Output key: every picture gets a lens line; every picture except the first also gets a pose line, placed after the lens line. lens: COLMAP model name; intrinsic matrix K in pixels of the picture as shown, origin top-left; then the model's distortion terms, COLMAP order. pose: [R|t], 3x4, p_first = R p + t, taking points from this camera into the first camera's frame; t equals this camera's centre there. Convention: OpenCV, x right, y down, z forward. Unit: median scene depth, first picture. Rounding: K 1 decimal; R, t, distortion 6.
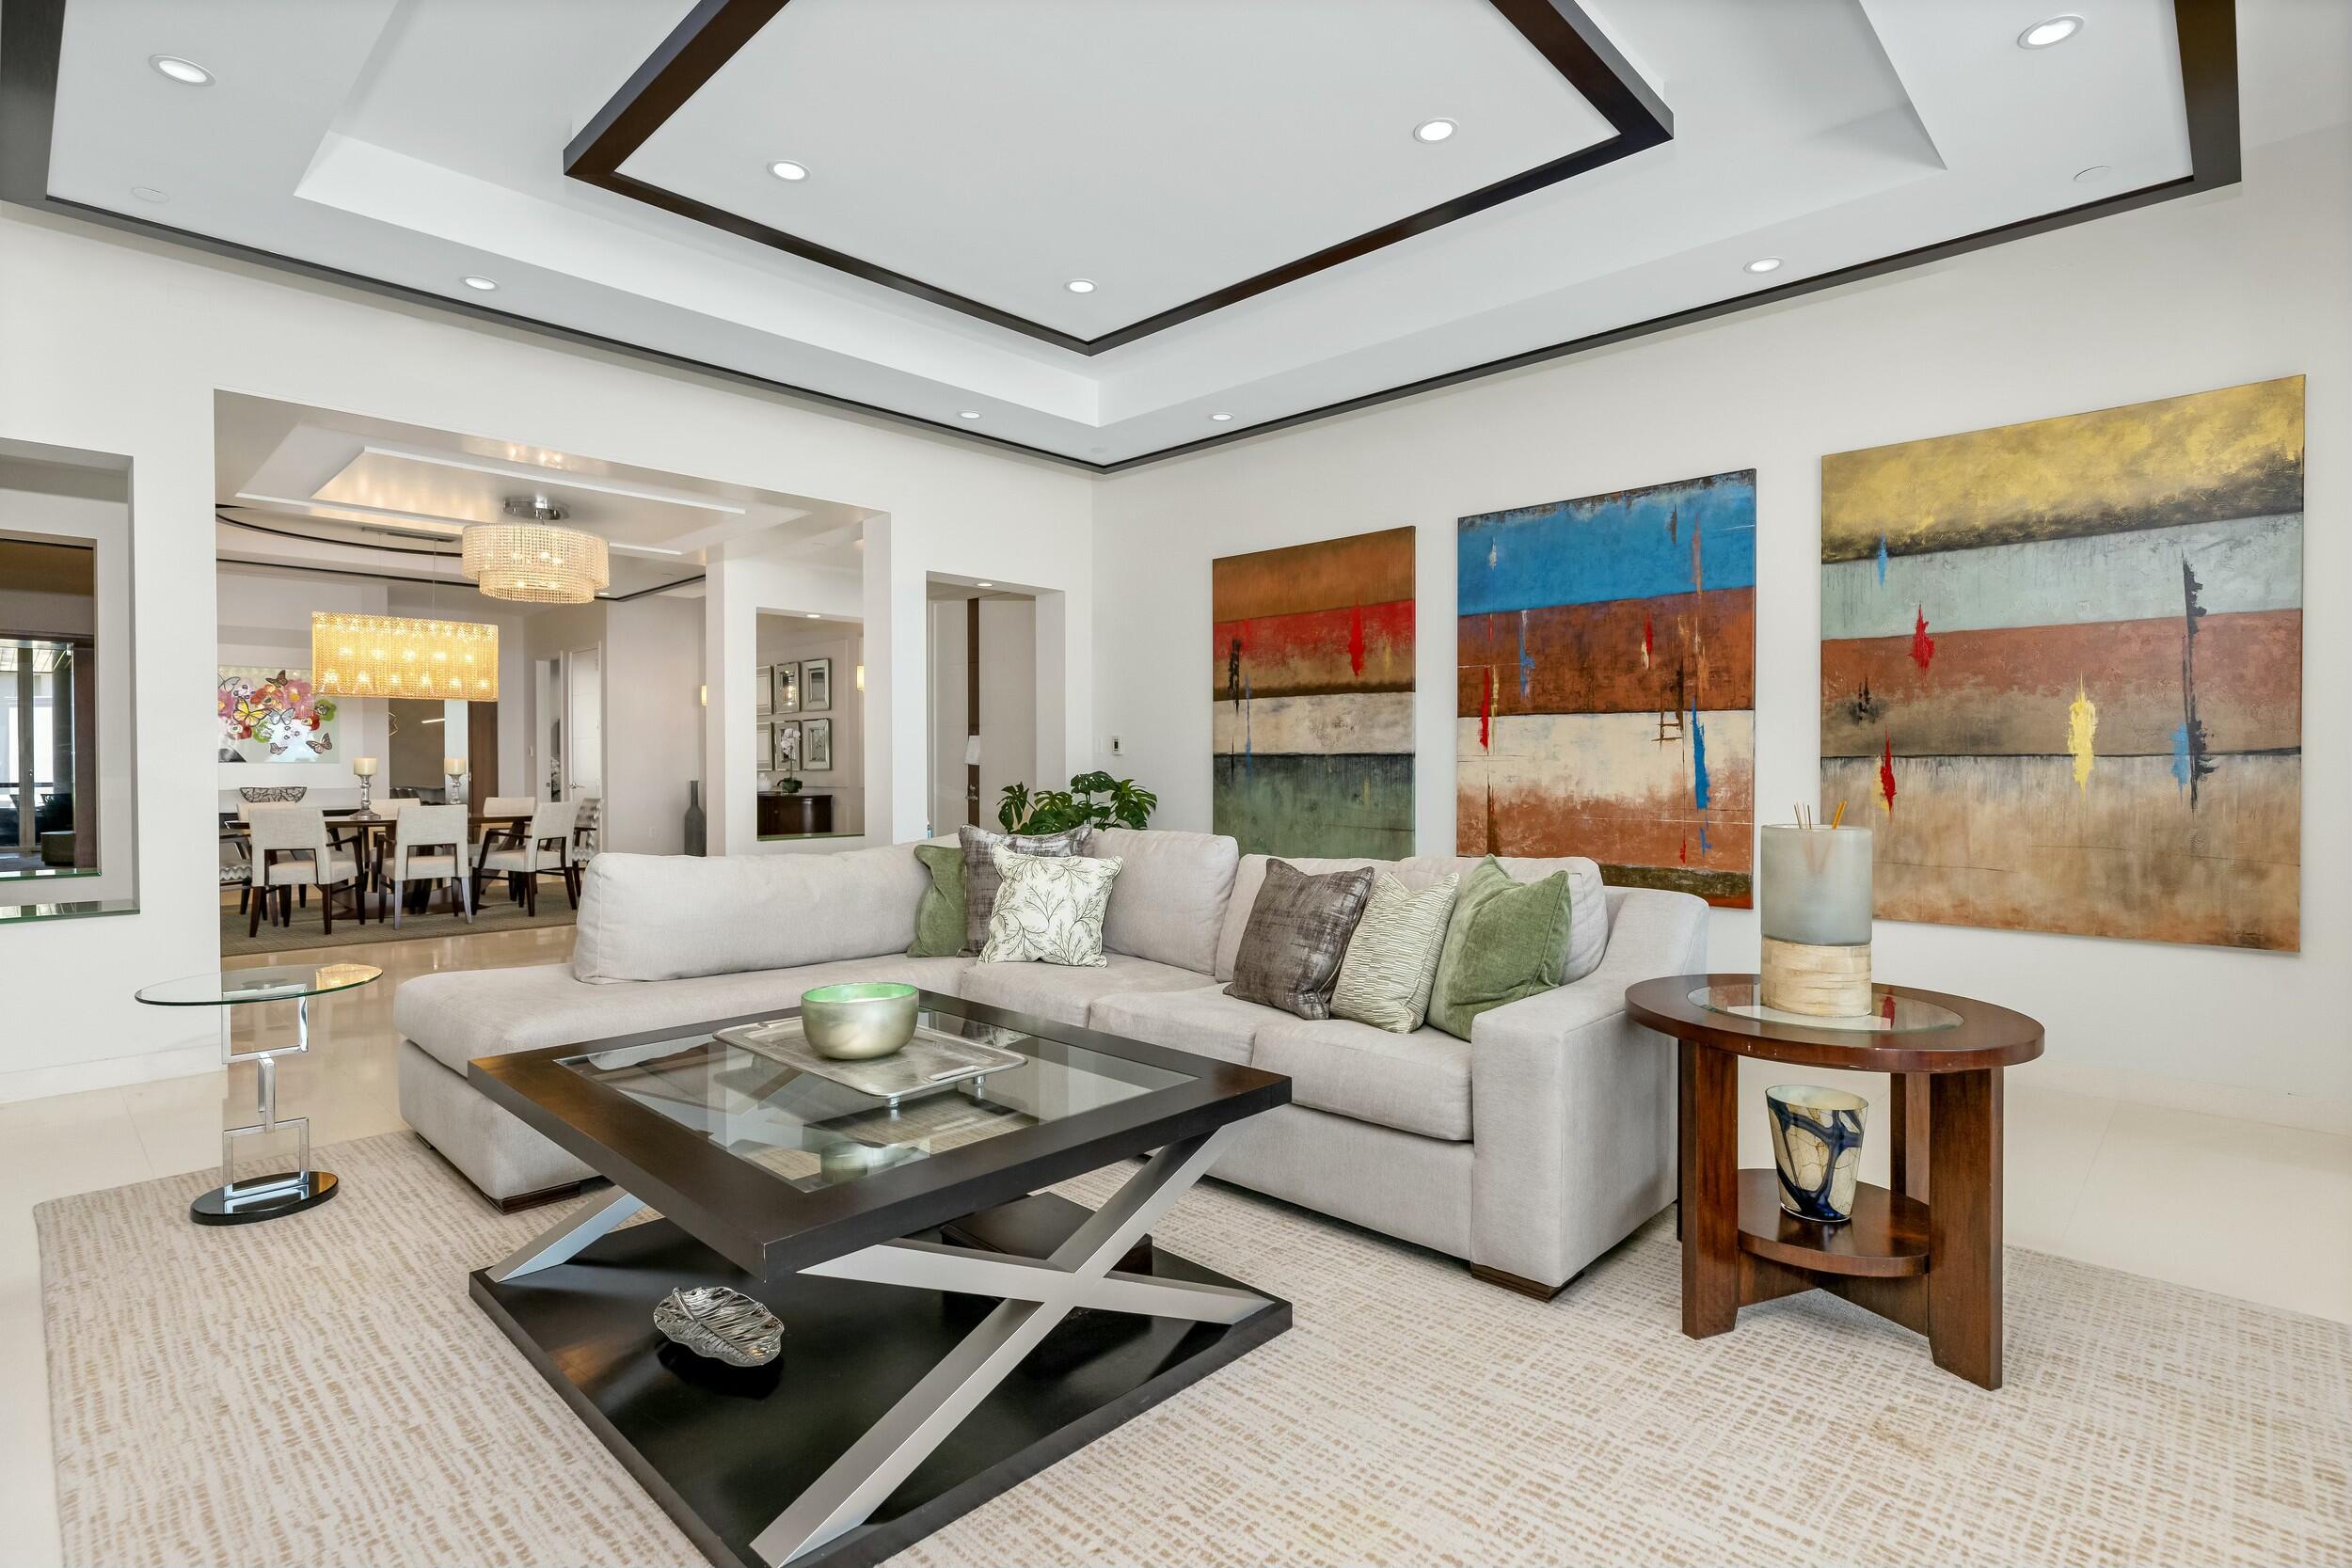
lens RADIAL K [[1142.7, 0, 1182.5], [0, 1142.7, 766.7], [0, 0, 1]] dist [-0.003302, 0.001254]
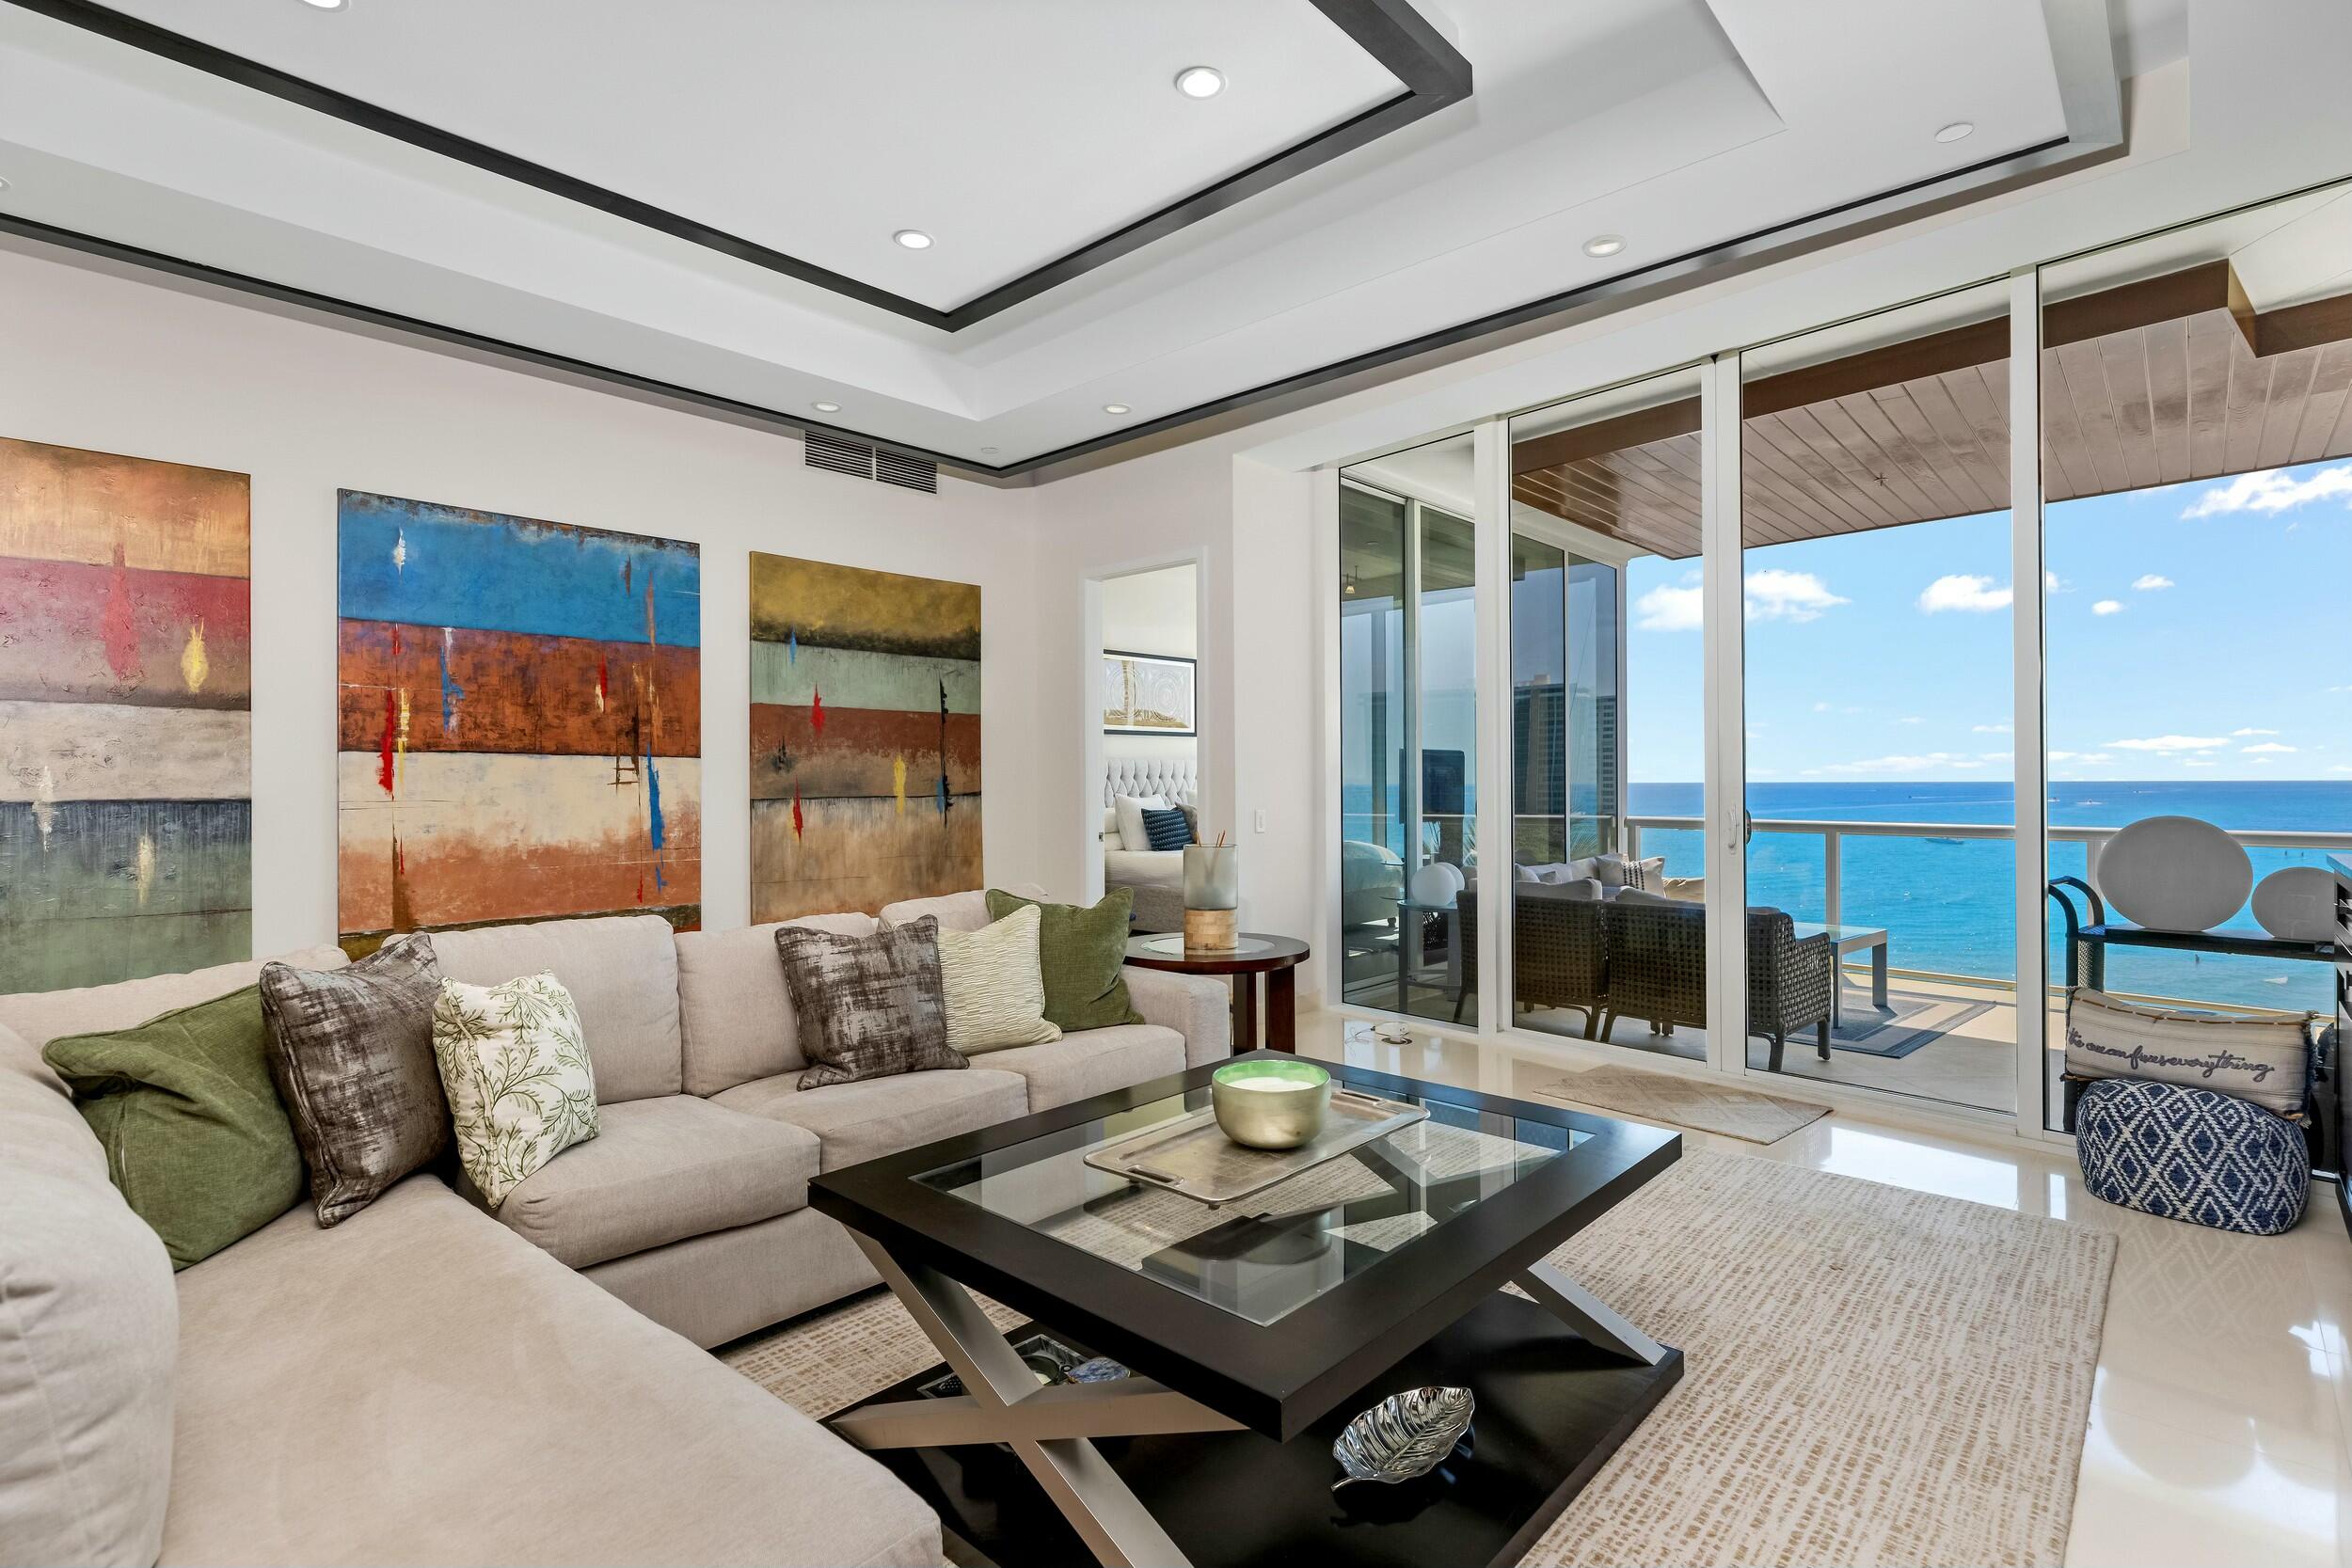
lens RADIAL K [[1095.6, 0, 1184.2], [0, 1095.6, 789.2], [0, 0, 1]] dist [-0.013031, -0.000005]
pose [[-0.015739, 0.000067, 0.999876, -0.566886], [0.012366, 0.999924, 0.000128, -0.012775], [-0.999800, 0.012367, -0.015738, 0.524875]]
